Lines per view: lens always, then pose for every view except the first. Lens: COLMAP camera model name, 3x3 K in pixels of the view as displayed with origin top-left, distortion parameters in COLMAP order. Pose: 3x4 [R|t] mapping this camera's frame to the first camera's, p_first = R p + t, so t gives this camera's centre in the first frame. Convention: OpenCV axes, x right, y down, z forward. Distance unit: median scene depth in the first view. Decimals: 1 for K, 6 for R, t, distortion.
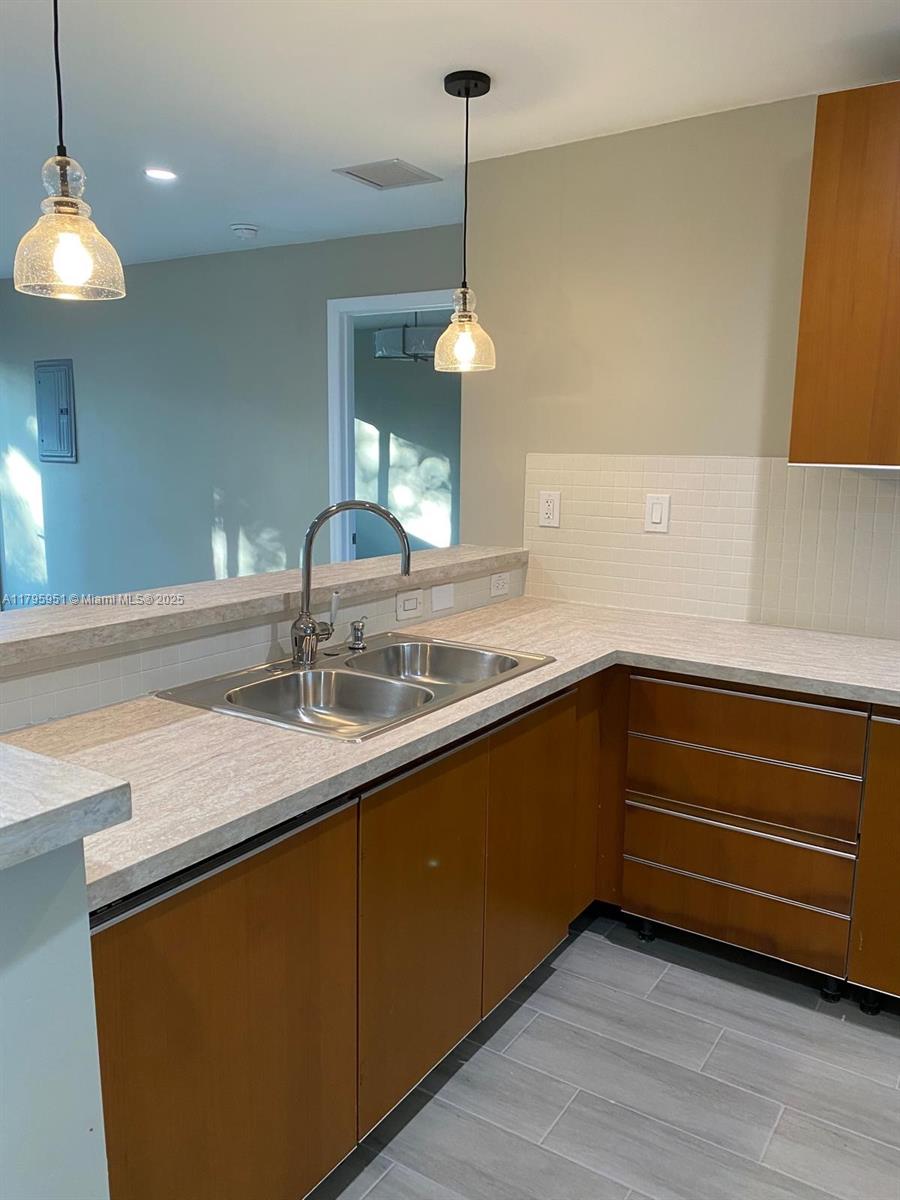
lens RADIAL K [[914.6, 0, 460.5], [0, 914.6, 600.8], [0, 0, 1]] dist [0.025224, -0.024853]
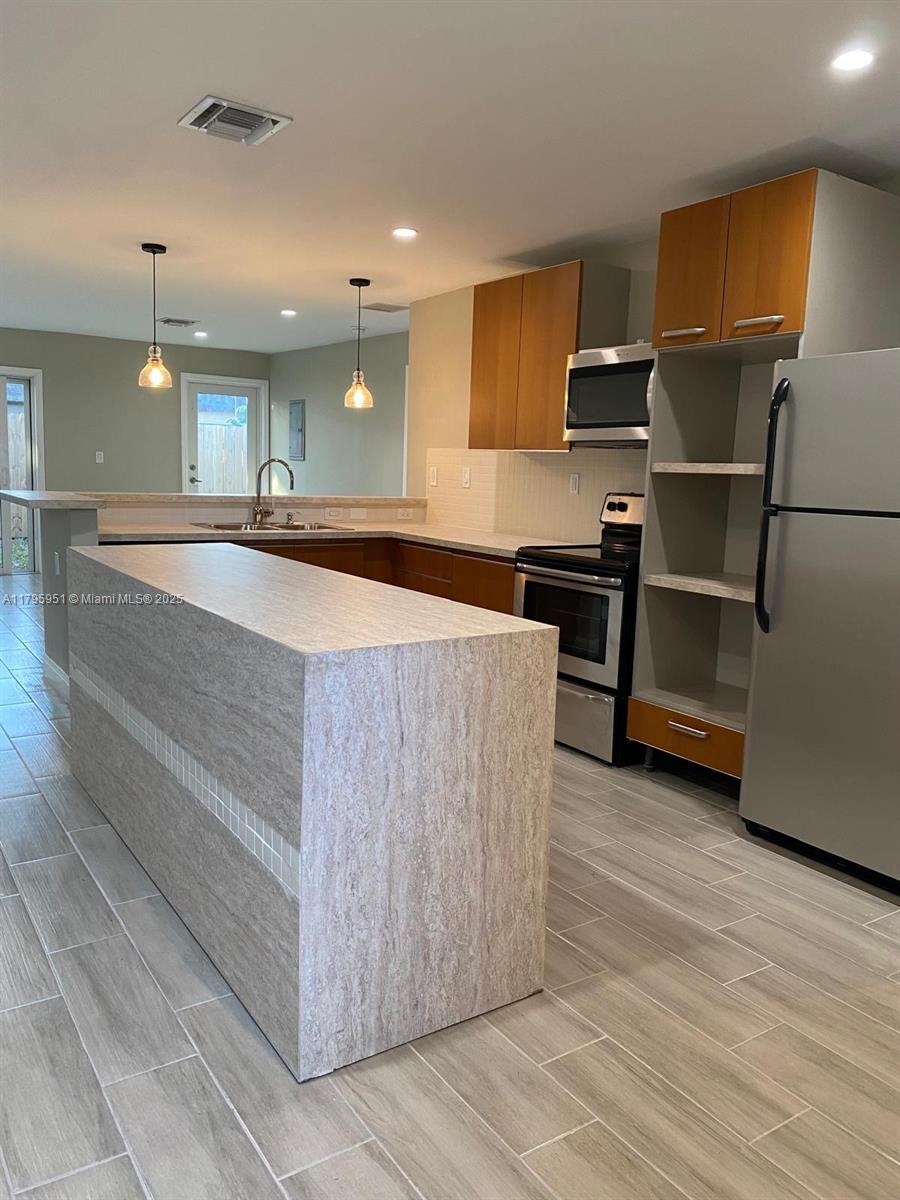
lens RADIAL K [[914.6, 0, 456.1], [0, 914.6, 585.0], [0, 0, 1]] dist [0.025224, -0.024853]
pose [[0.917008, 0.069096, -0.392838, 1.275315], [-0.086749, 0.995855, -0.027338, 0.245874], [0.389321, 0.059148, 0.919201, -1.038538]]
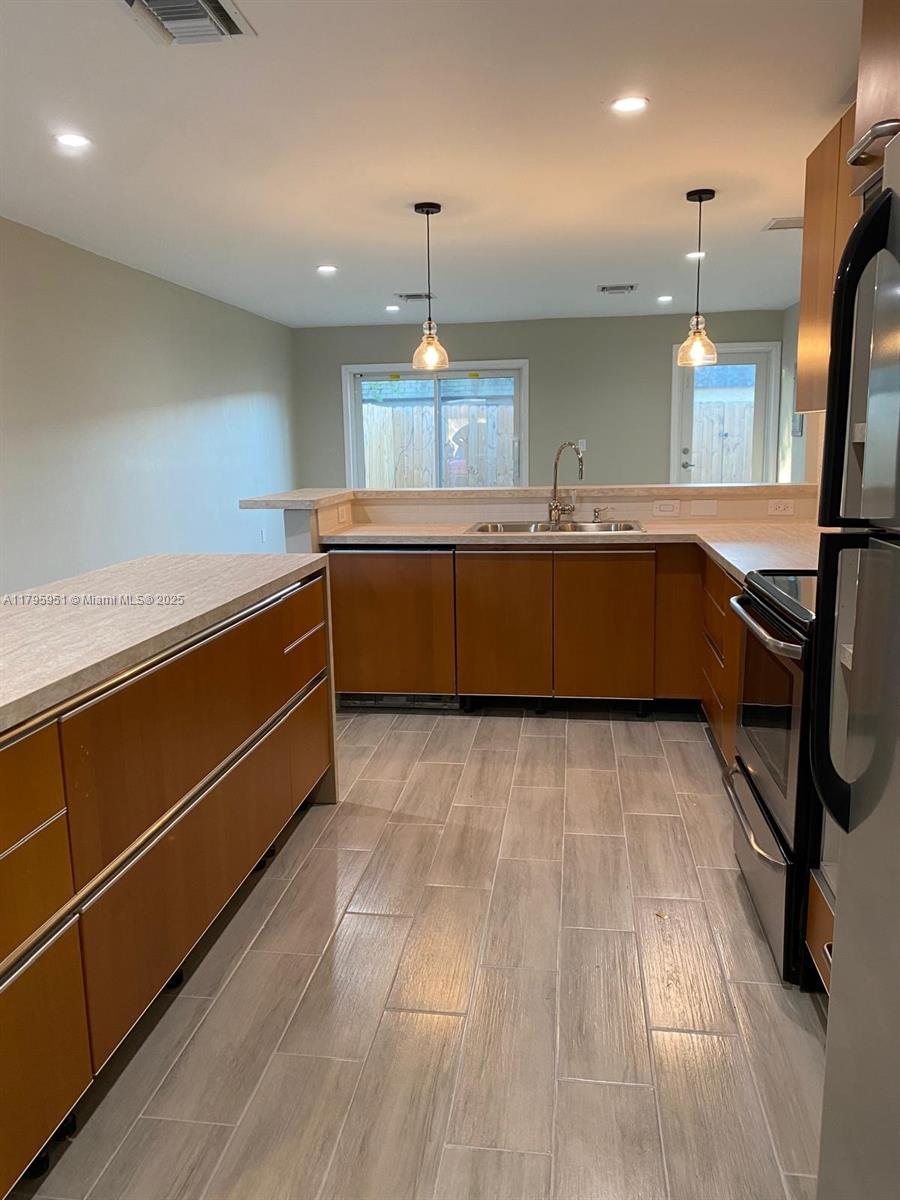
lens RADIAL K [[914.6, 0, 443.1], [0, 914.6, 597.4], [0, 0, 1]] dist [0.025224, -0.024853]
pose [[0.412650, 0.130766, -0.901455, 1.548877], [-0.123915, 0.988501, 0.086669, 0.083929], [0.902422, 0.075940, 0.424108, -0.084891]]
